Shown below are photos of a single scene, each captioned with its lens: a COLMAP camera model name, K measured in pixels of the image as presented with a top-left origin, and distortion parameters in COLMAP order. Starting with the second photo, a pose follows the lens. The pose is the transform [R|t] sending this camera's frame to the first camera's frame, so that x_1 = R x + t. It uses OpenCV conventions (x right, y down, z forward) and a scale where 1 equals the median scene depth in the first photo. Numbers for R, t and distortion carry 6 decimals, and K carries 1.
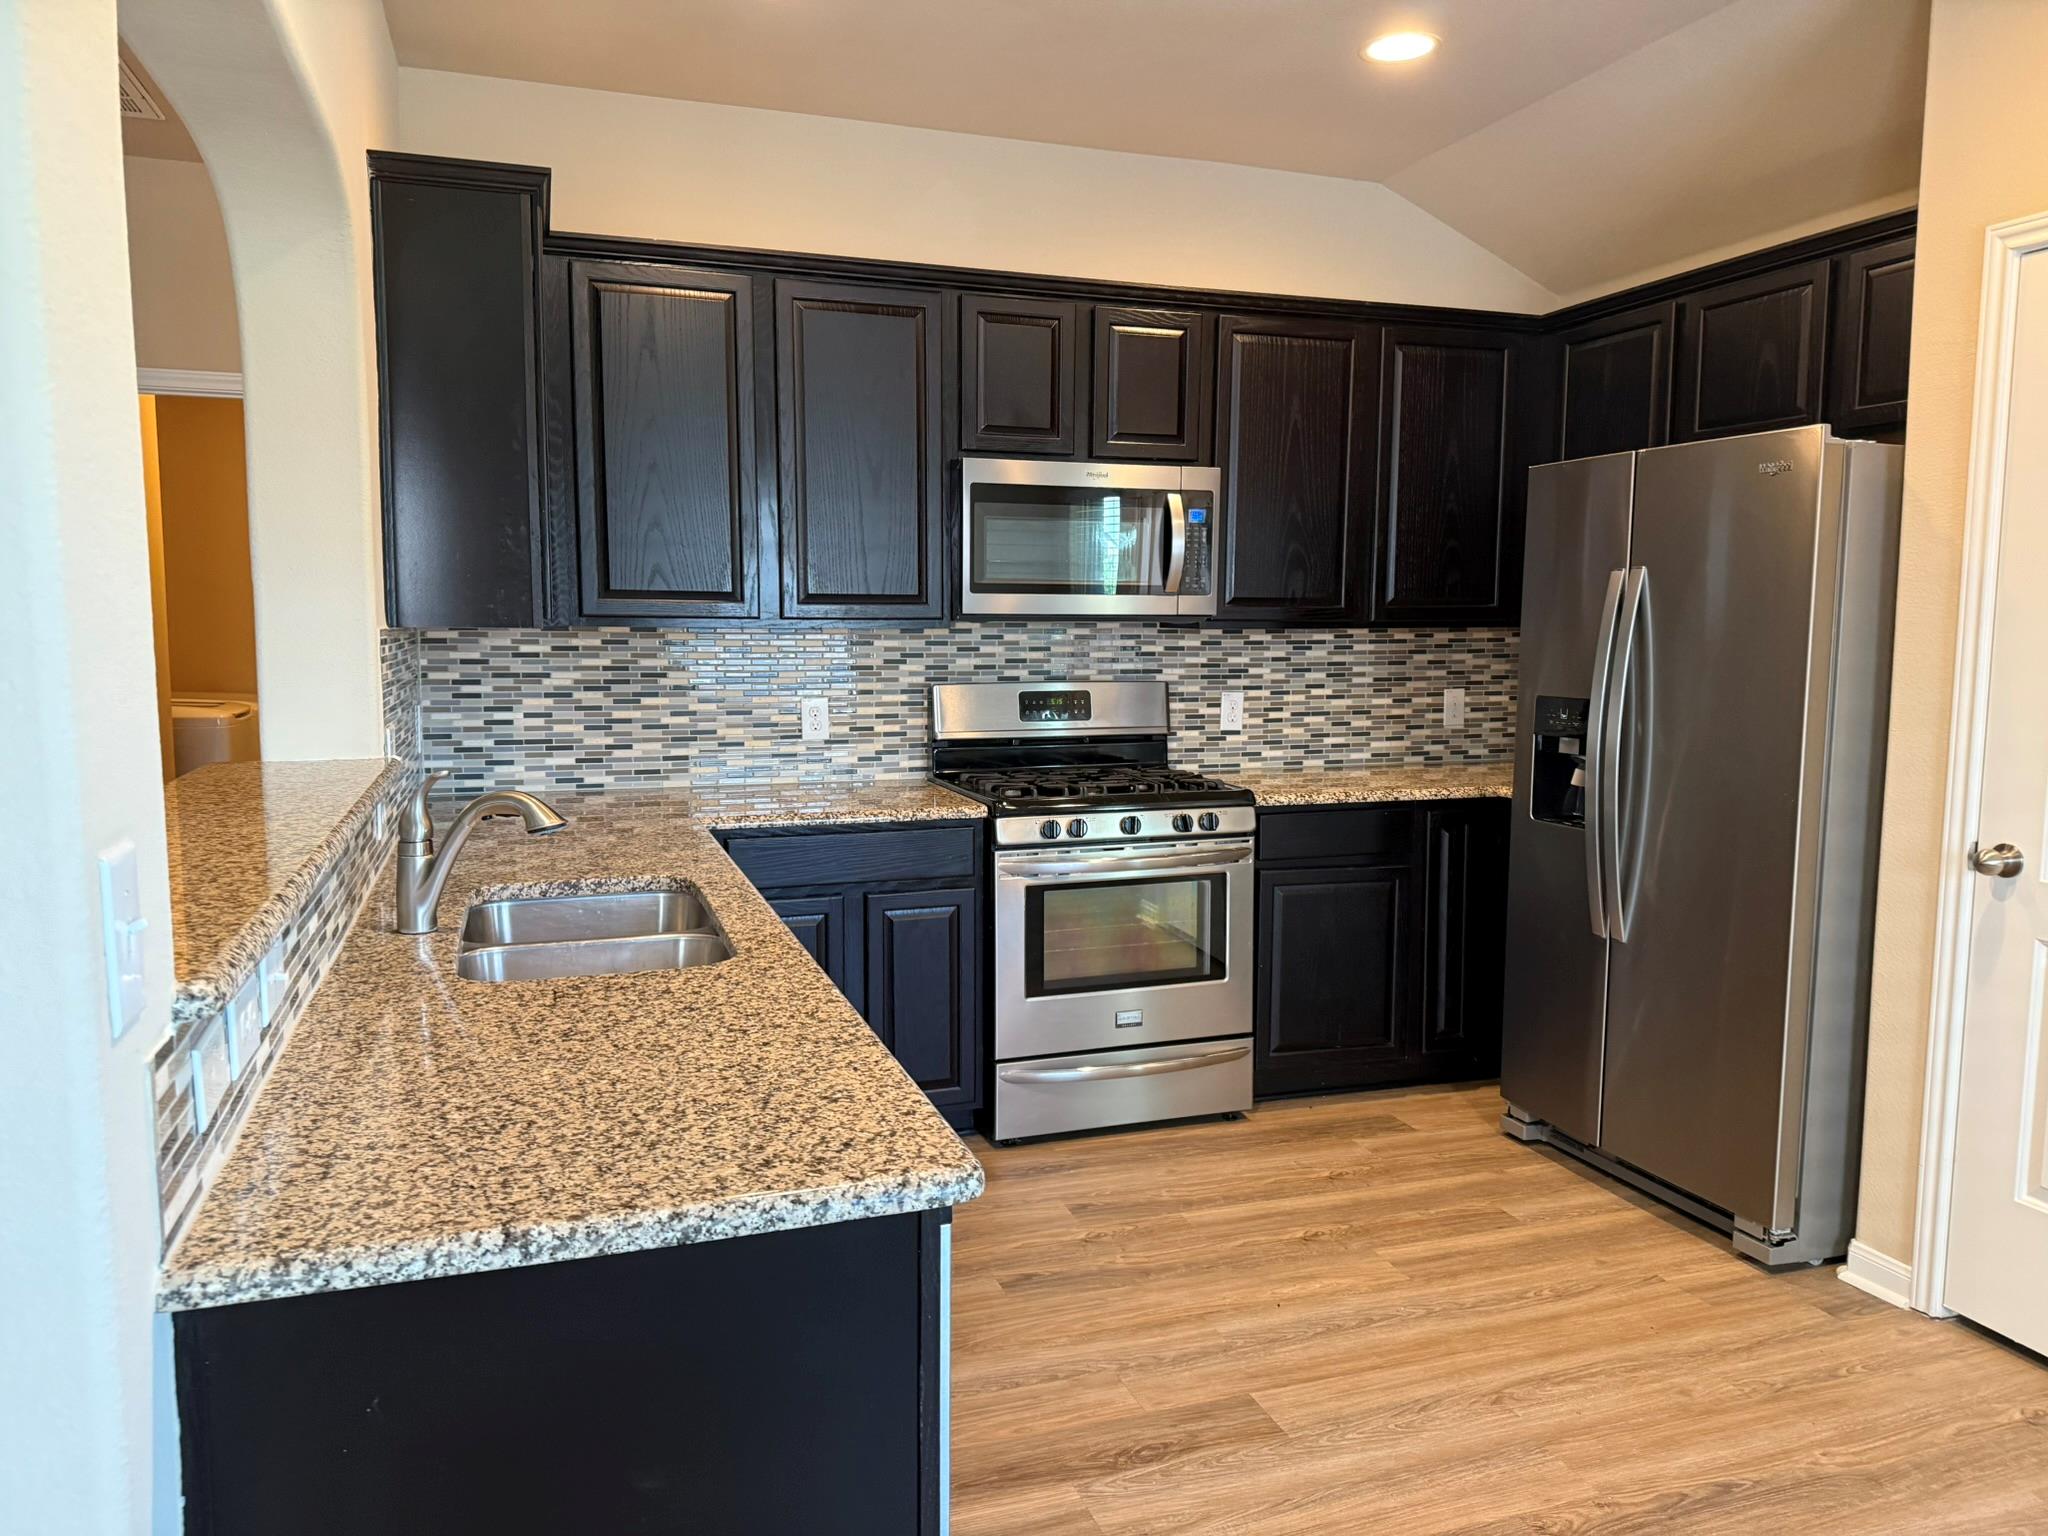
lens RADIAL K [[1438.7, 0, 1022.4], [0, 1438.7, 771.9], [0, 0, 1]] dist [0.034002, -0.039546]
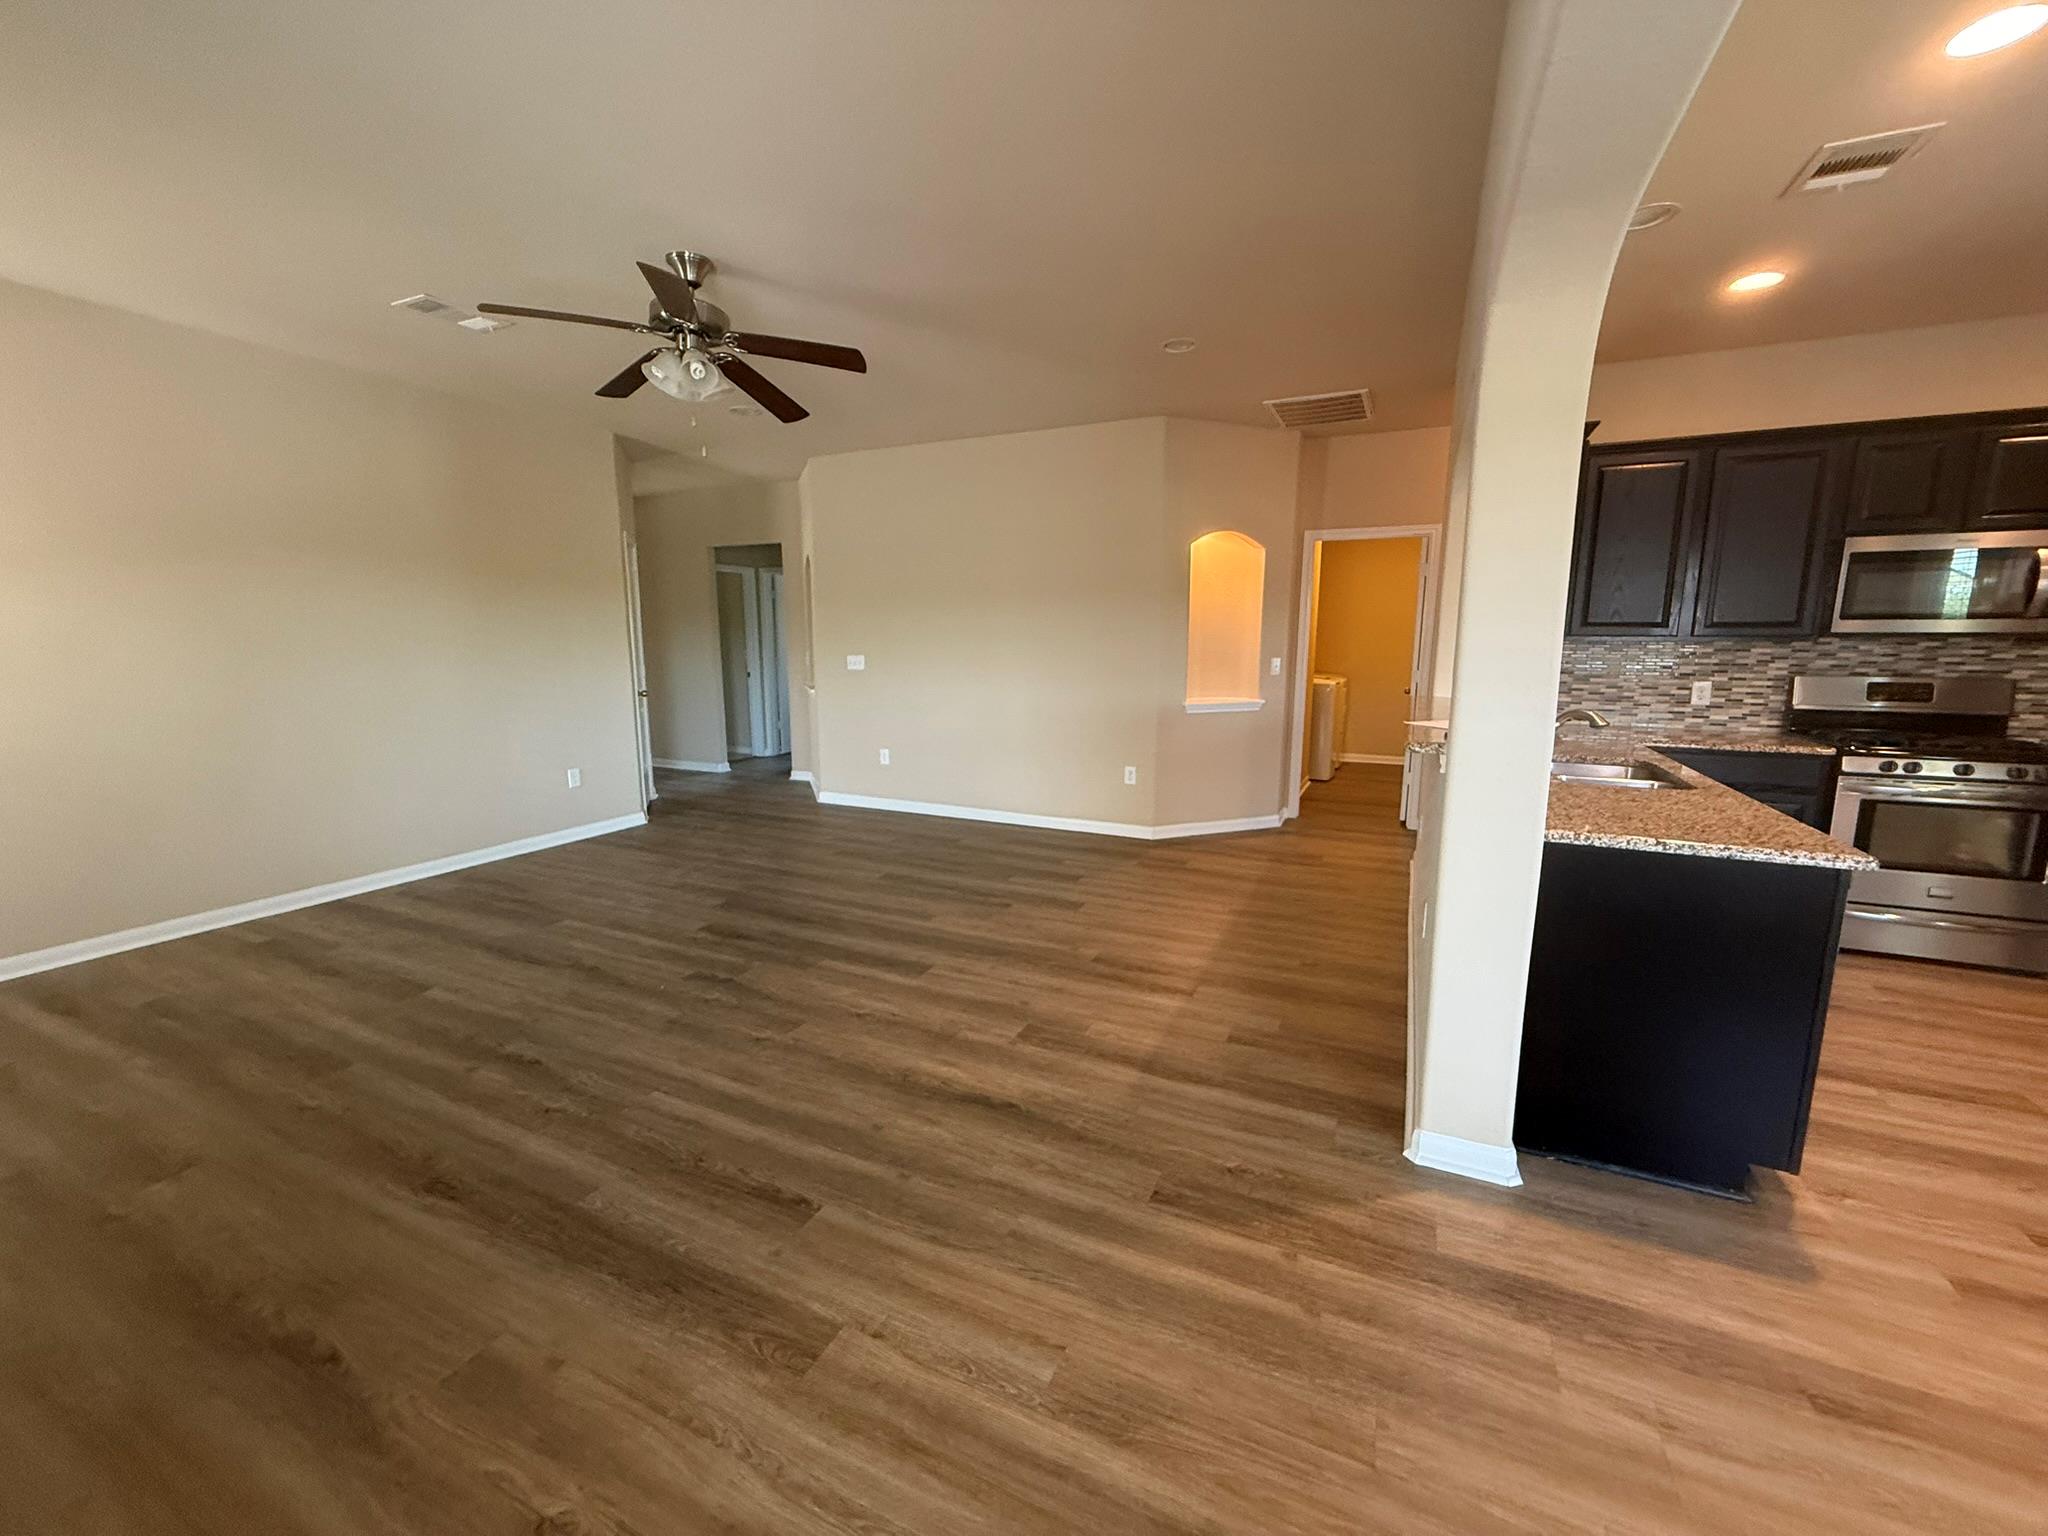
lens RADIAL K [[817.3, 0, 1002.8], [0, 817.3, 766.8], [0, 0, 1]] dist [-0.000608, 0.000023]
pose [[0.708123, 0.107324, -0.697885, -0.045326], [-0.071579, 0.994200, 0.080265, 0.038077], [0.702451, -0.006884, 0.711698, -0.361111]]
